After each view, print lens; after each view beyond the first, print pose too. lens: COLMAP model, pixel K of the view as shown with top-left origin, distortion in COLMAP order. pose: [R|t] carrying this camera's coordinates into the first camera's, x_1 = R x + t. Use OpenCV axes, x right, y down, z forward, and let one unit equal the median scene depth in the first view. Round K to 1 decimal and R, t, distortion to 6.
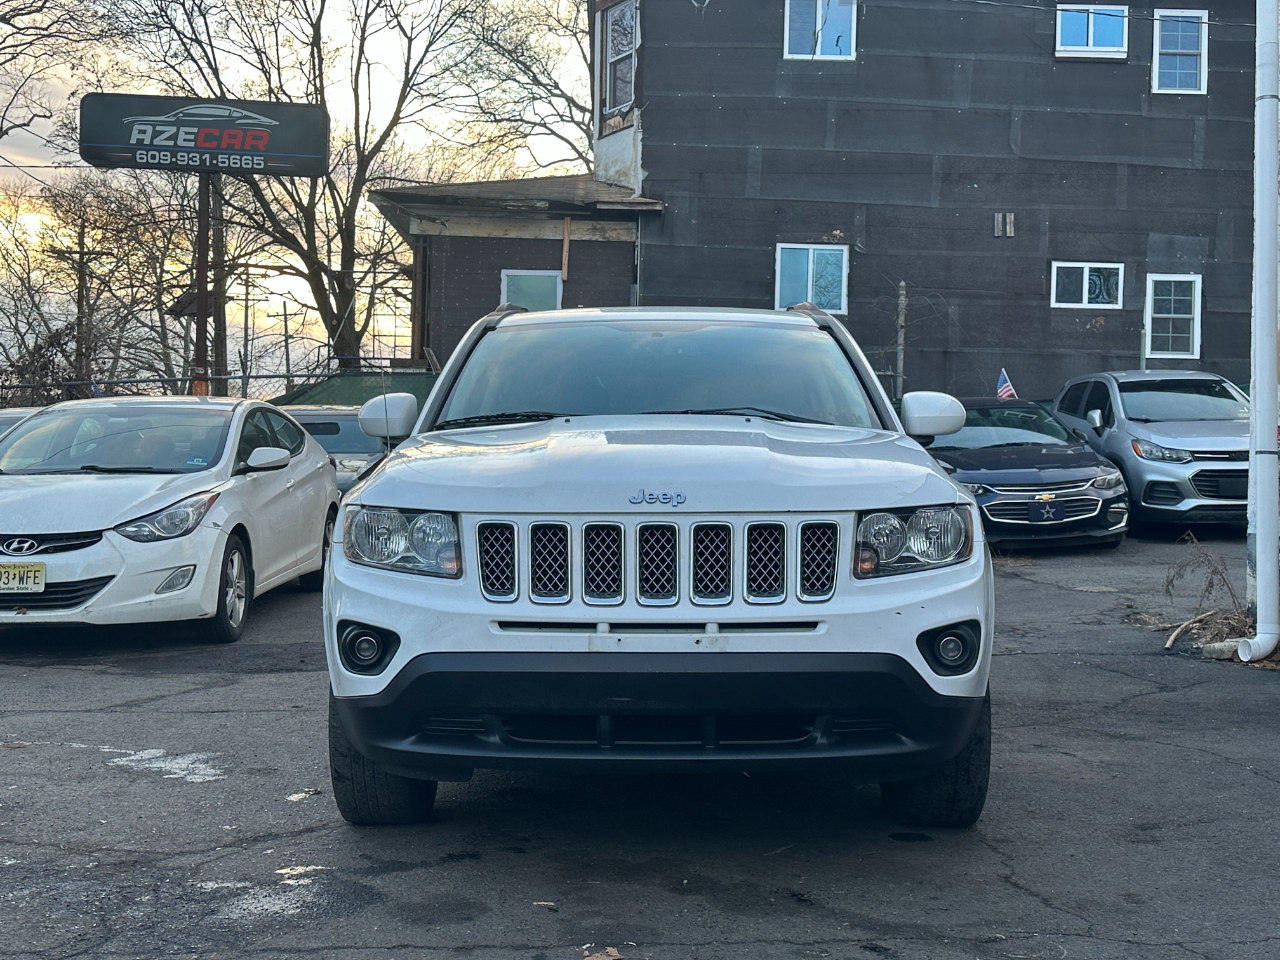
lens RADIAL K [[1489.9, 0, 643.4], [0, 1489.9, 464.1], [0, 0, 1]] dist [0.216442, -0.507055]
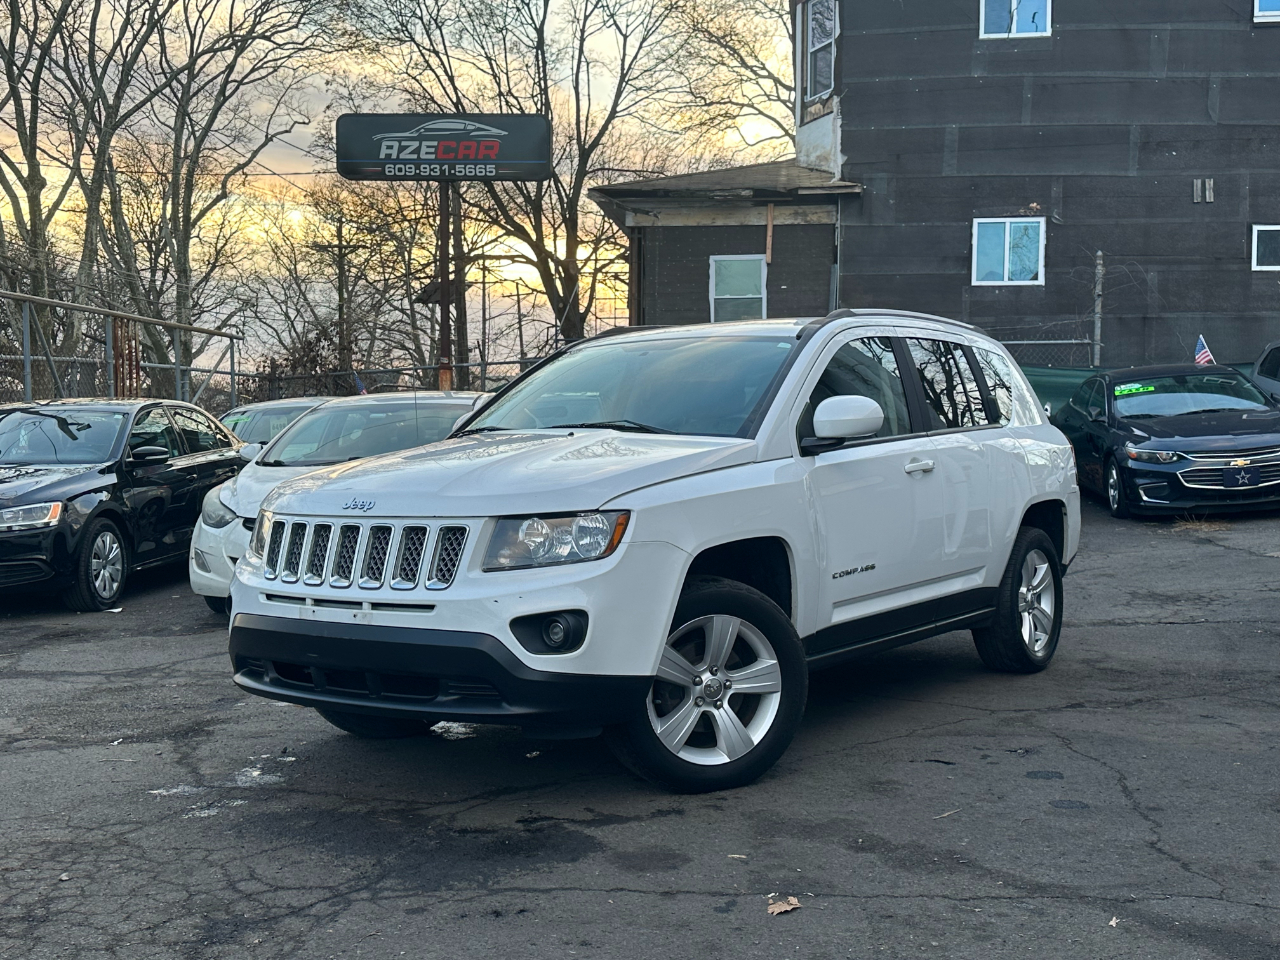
lens RADIAL K [[1402.9, 0, 648.9], [0, 1402.9, 485.1], [0, 0, 1]] dist [0.202118, -0.452200]
pose [[0.989560, -0.014067, -0.143436, 0.005420], [0.020191, 0.998941, 0.041331, -0.008464], [0.142703, -0.043796, 0.988796, -0.016852]]
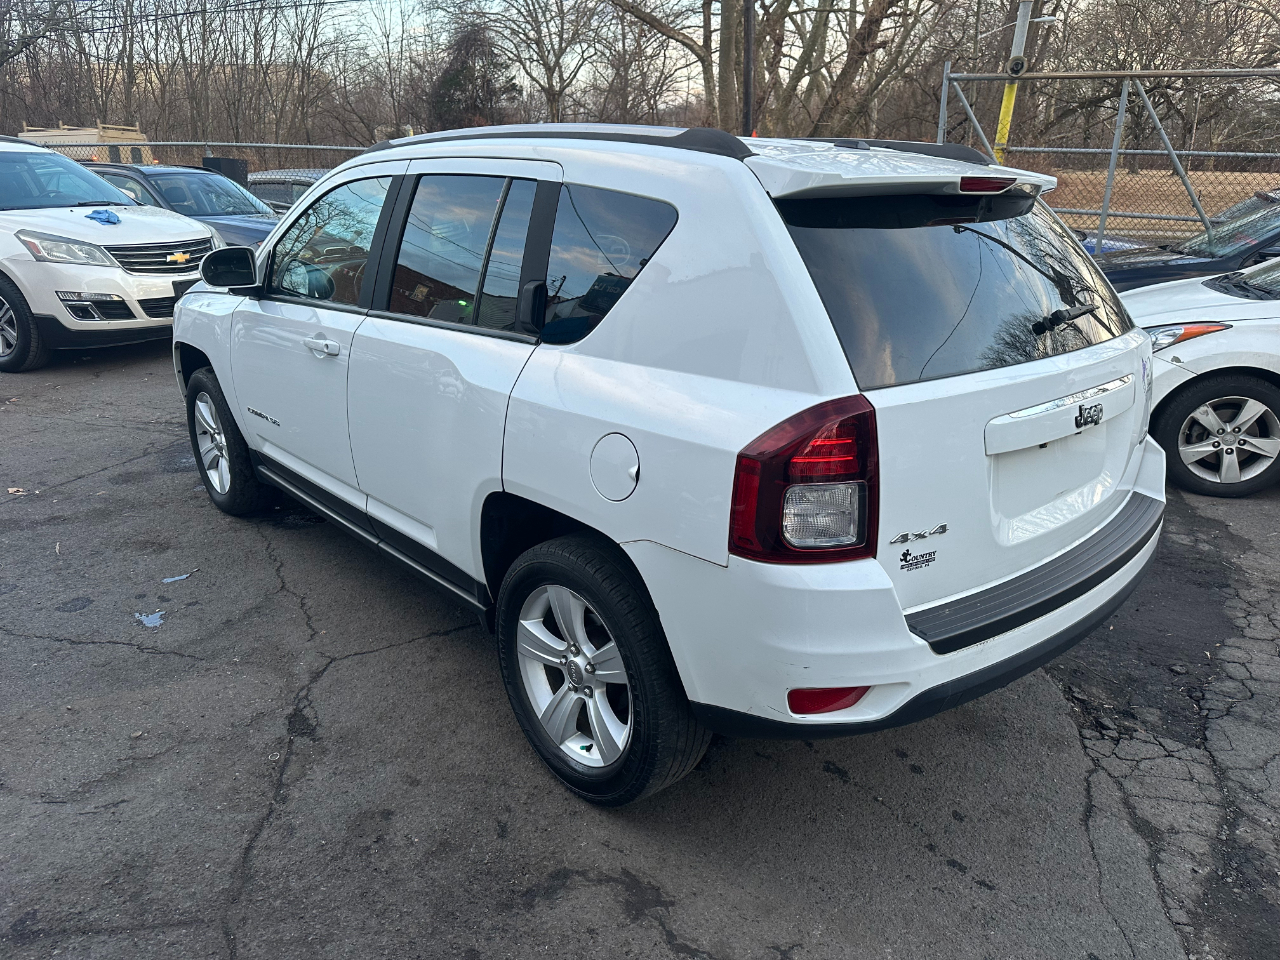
lens RADIAL K [[900.5, 0, 640.0], [0, 900.5, 480.0], [0, 0, 1]] dist [0.031052, -0.032210]
pose [[-0.361317, 0.296350, -0.884096, 0.150304], [-0.007147, 0.947243, 0.320438, -0.028298], [0.932416, 0.122098, -0.340137, 0.405795]]
